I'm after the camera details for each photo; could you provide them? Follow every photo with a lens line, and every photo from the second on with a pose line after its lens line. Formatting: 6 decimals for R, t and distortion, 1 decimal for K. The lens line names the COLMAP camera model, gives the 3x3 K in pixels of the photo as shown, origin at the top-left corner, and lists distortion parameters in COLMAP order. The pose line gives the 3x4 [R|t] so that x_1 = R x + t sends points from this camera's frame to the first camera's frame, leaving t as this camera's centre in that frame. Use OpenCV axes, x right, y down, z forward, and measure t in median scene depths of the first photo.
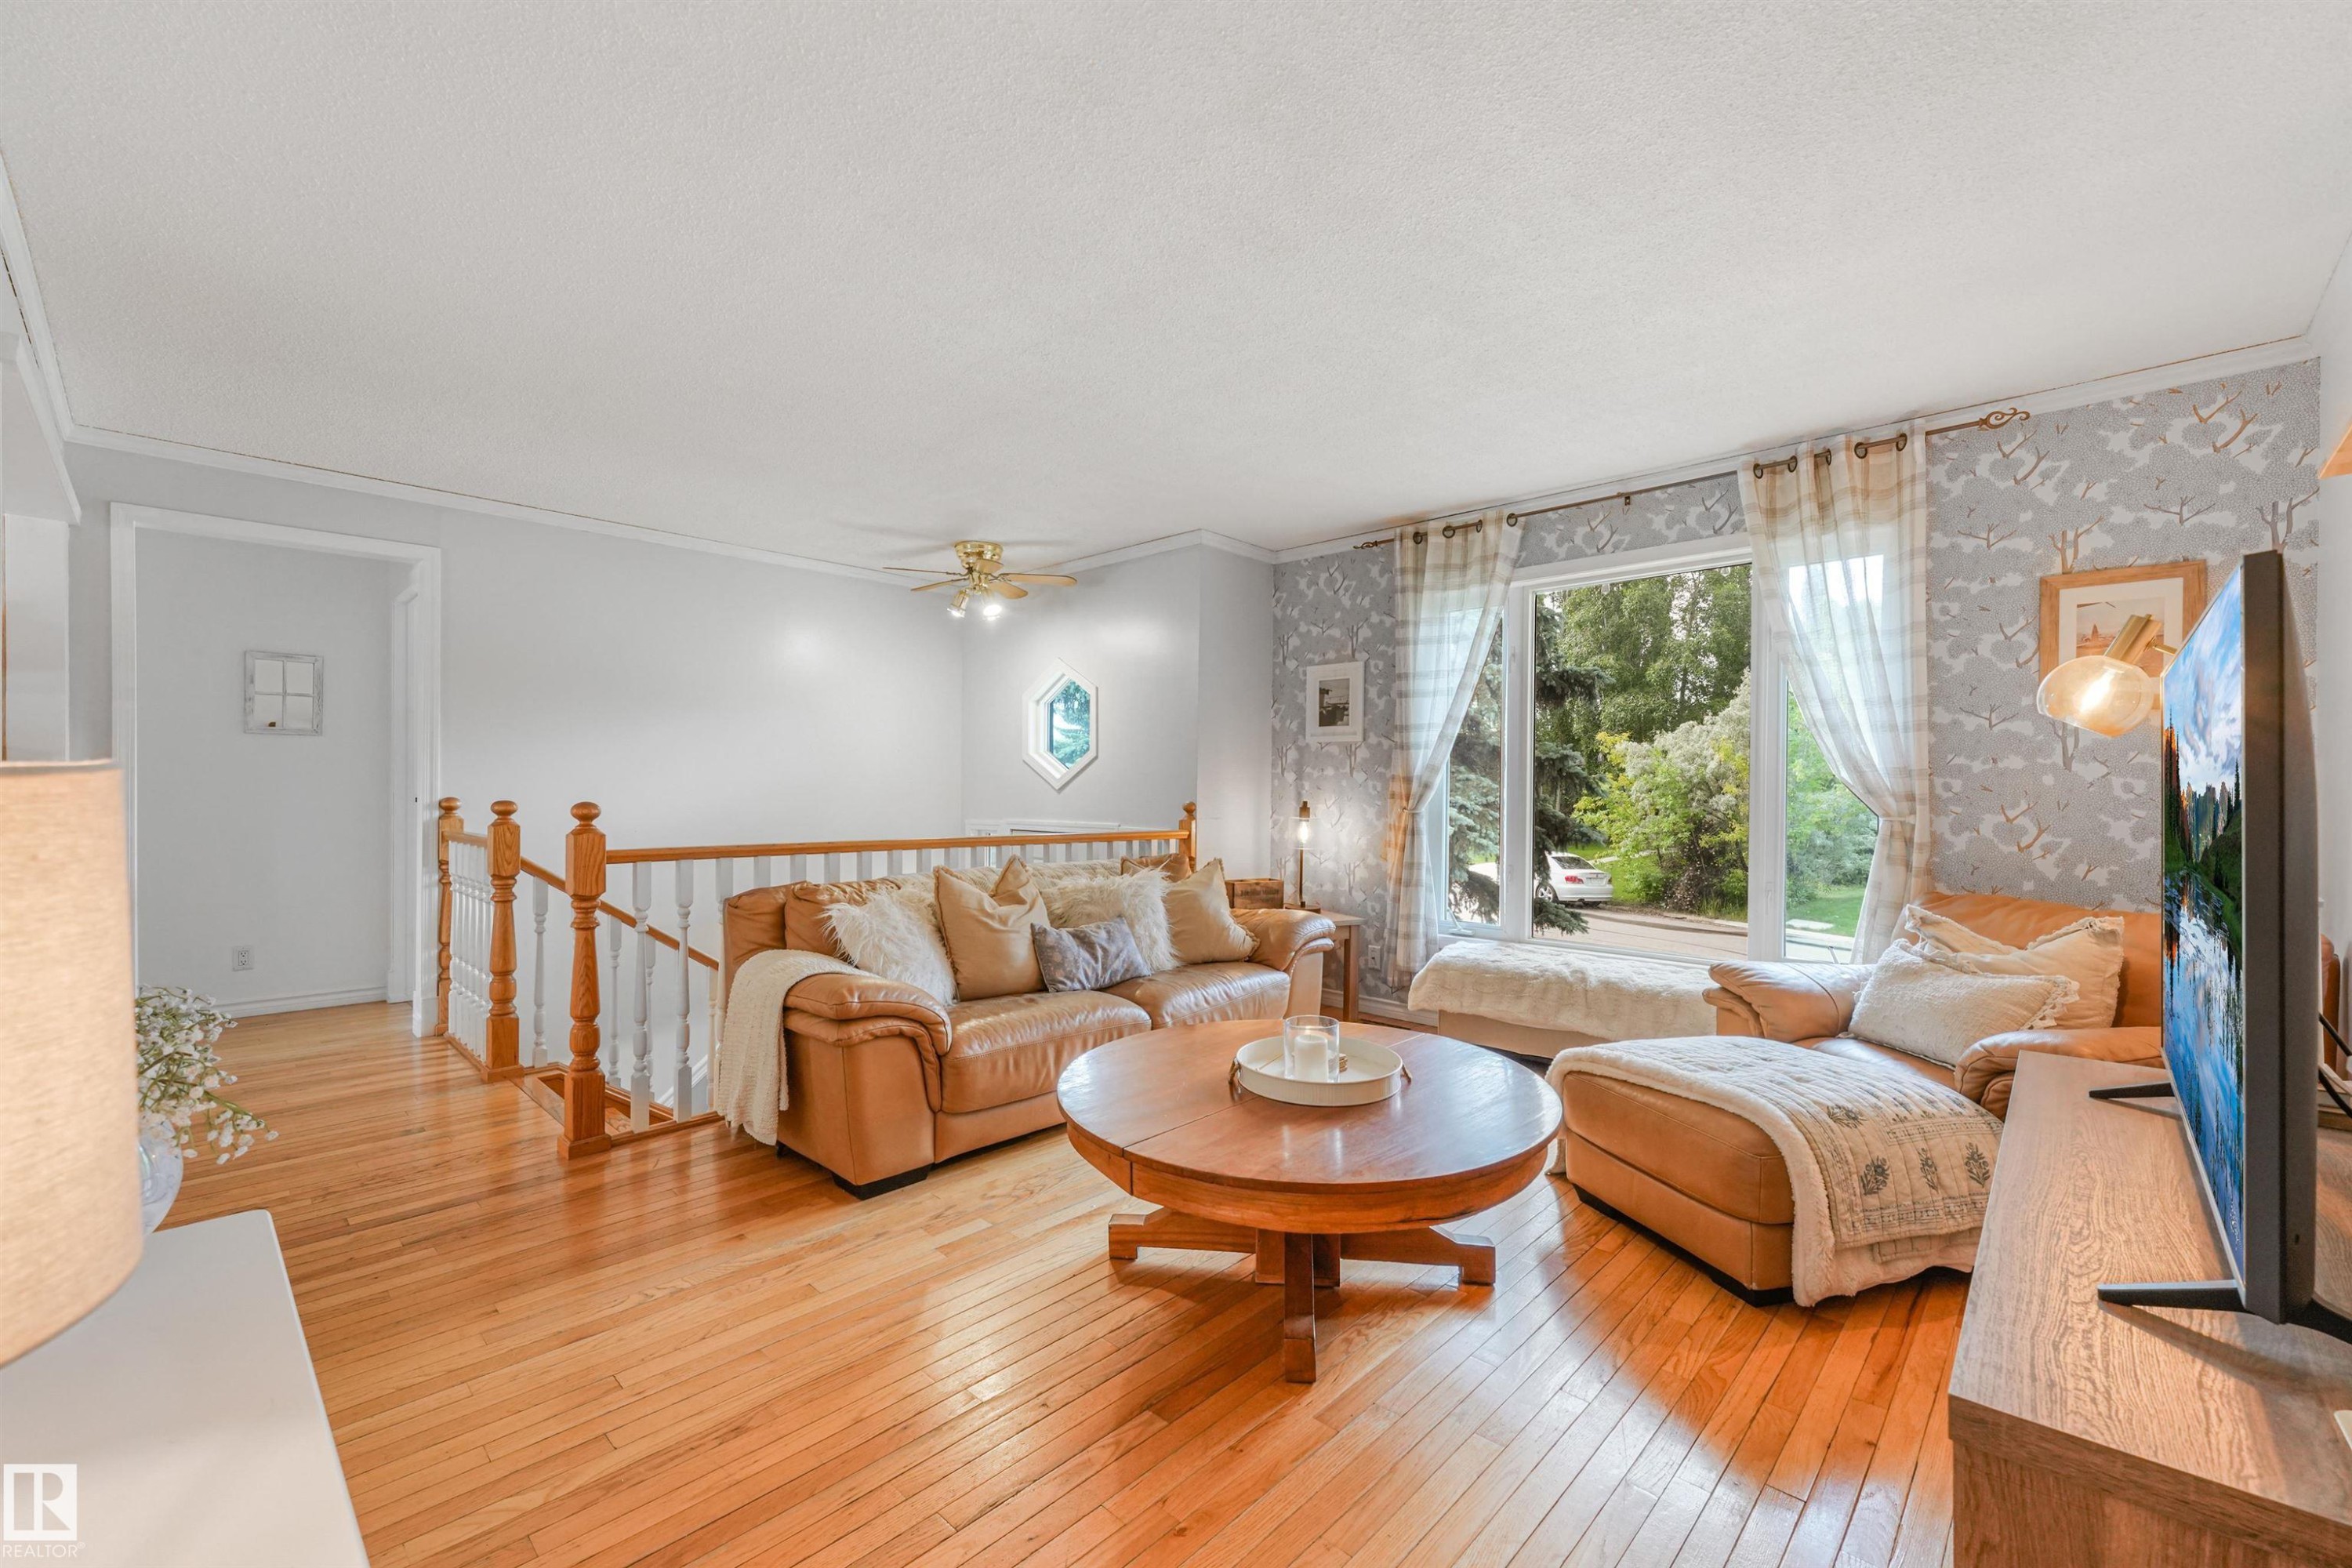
lens RADIAL K [[971.6, 0, 1171.0], [0, 971.6, 775.5], [0, 0, 1]] dist [-0.010652, 0.000229]
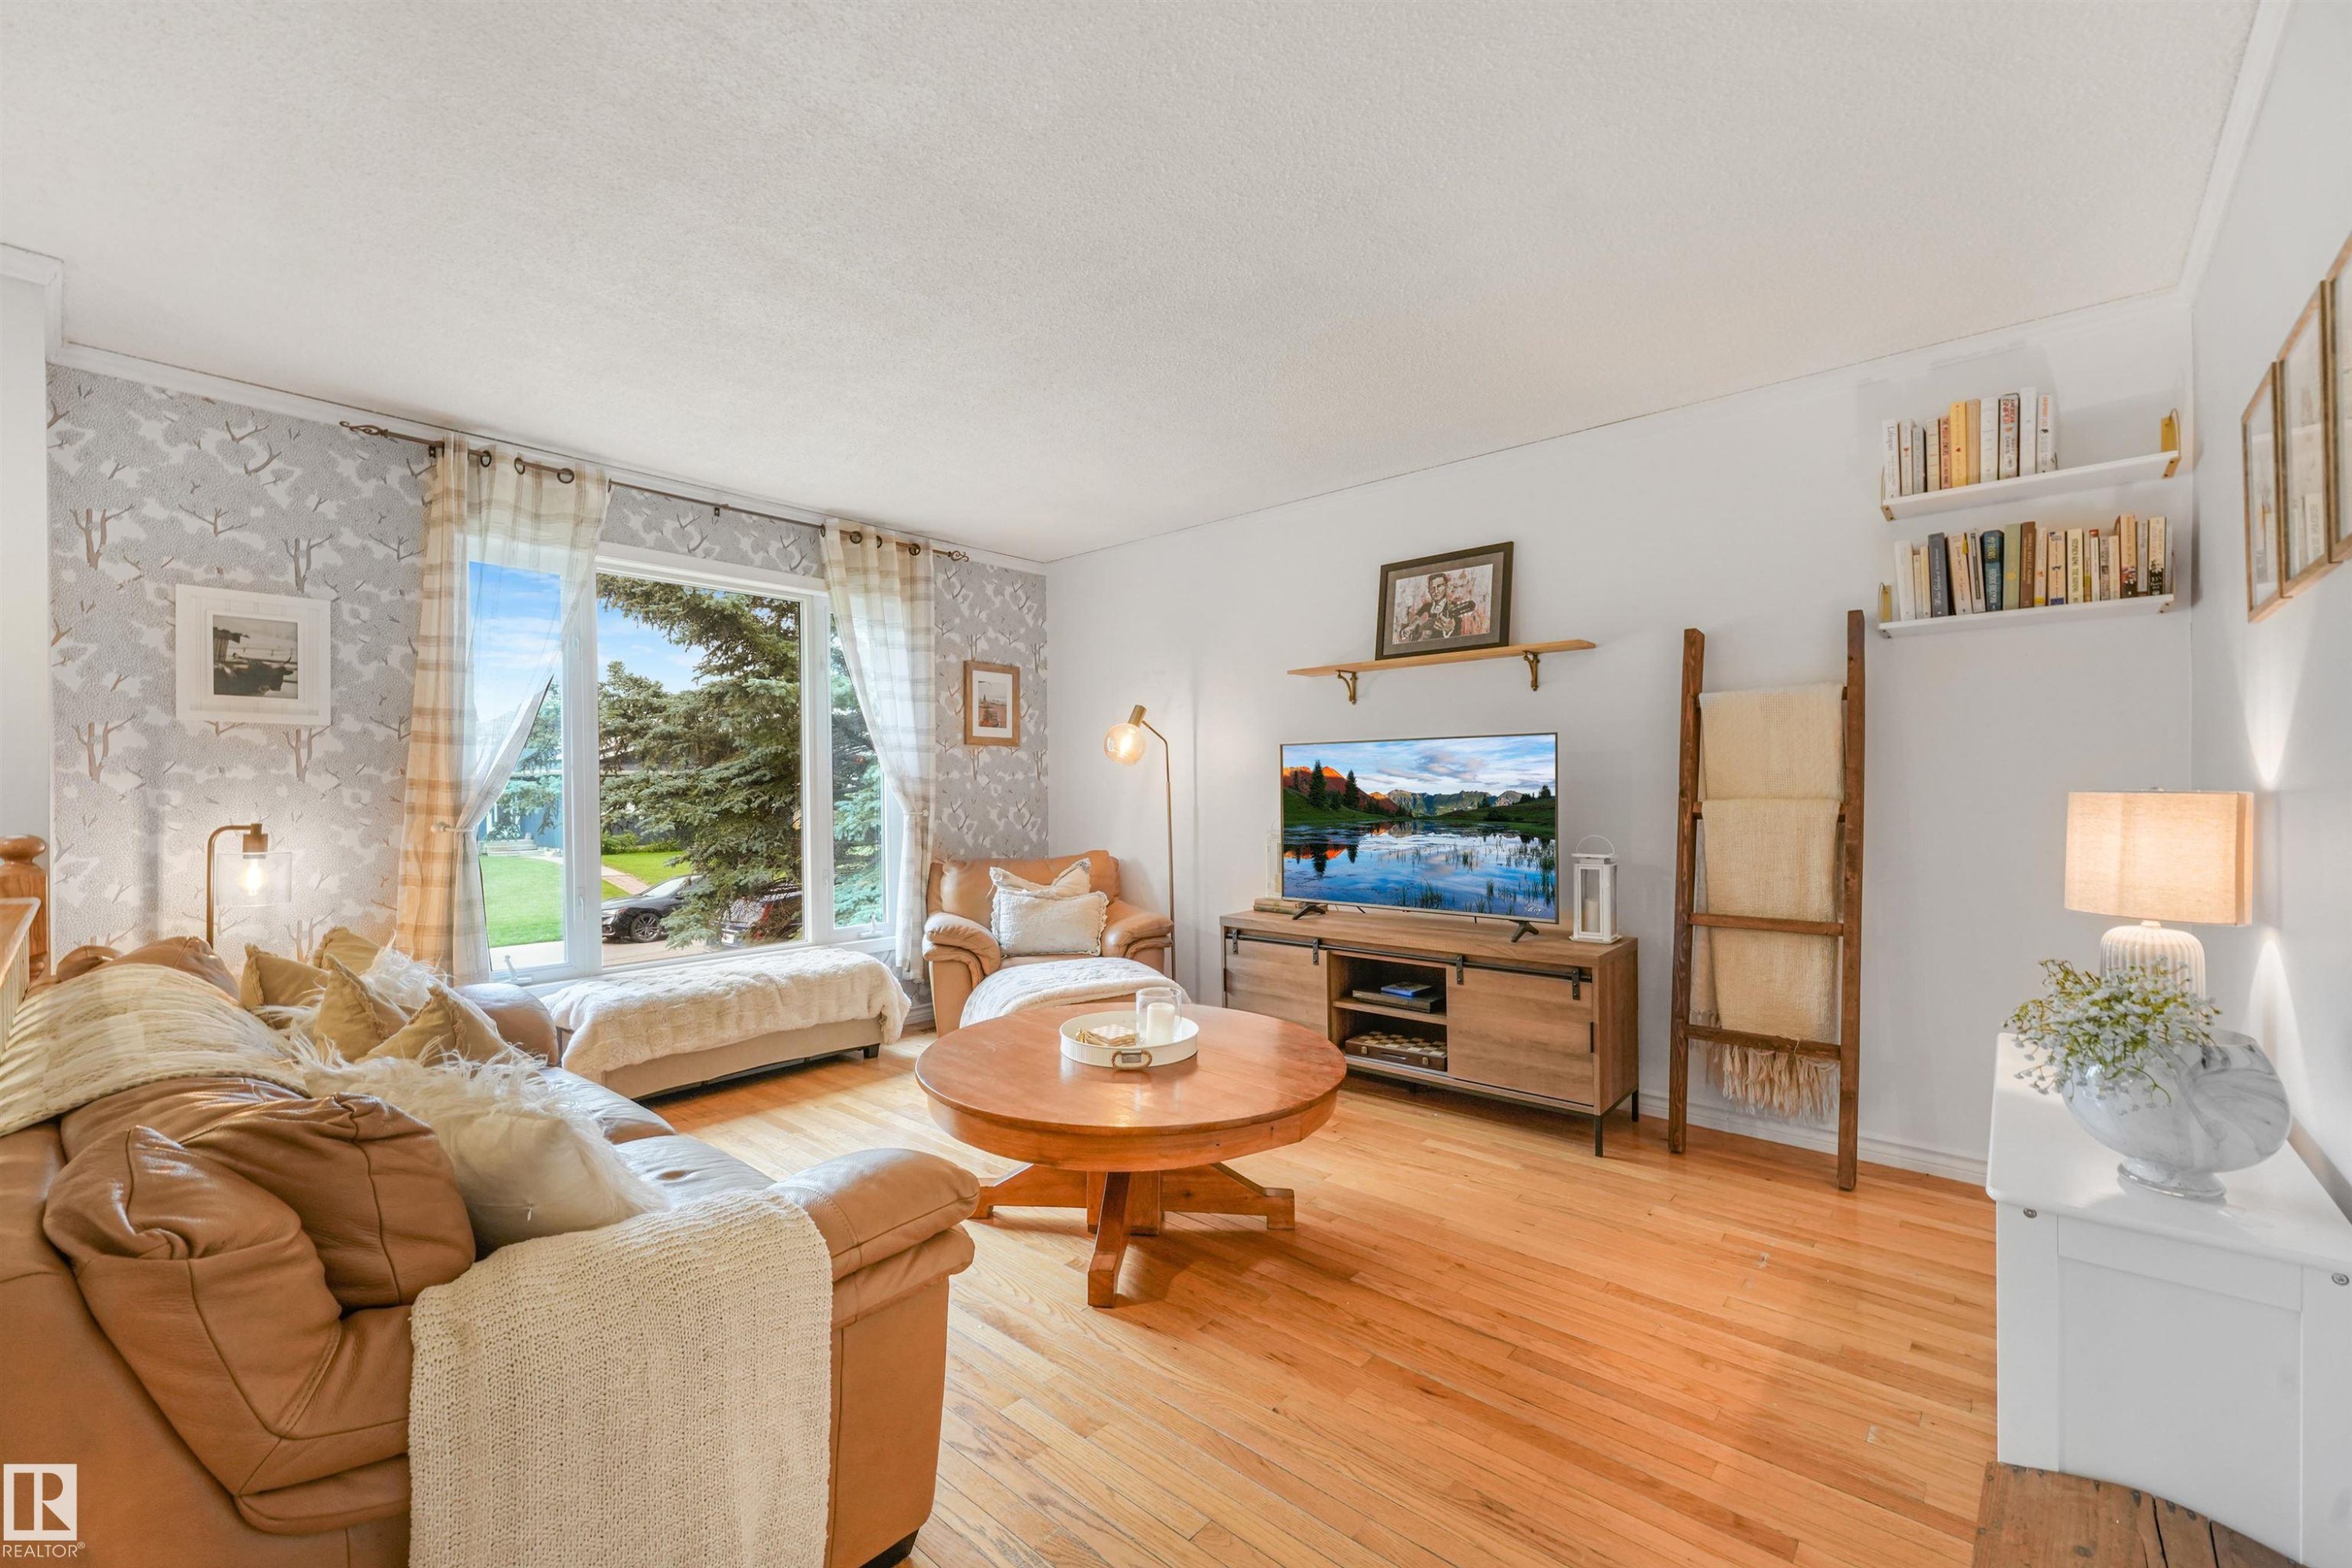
lens RADIAL K [[972.2, 0, 1176.0], [0, 972.2, 784.0], [0, 0, 1]] dist [-0.000455, 0.000035]
pose [[-0.072146, 0.000408, 0.997394, -0.494542], [-0.004708, 0.999989, -0.000749, 0.000670], [-0.997383, -0.004749, -0.072143, 0.502507]]
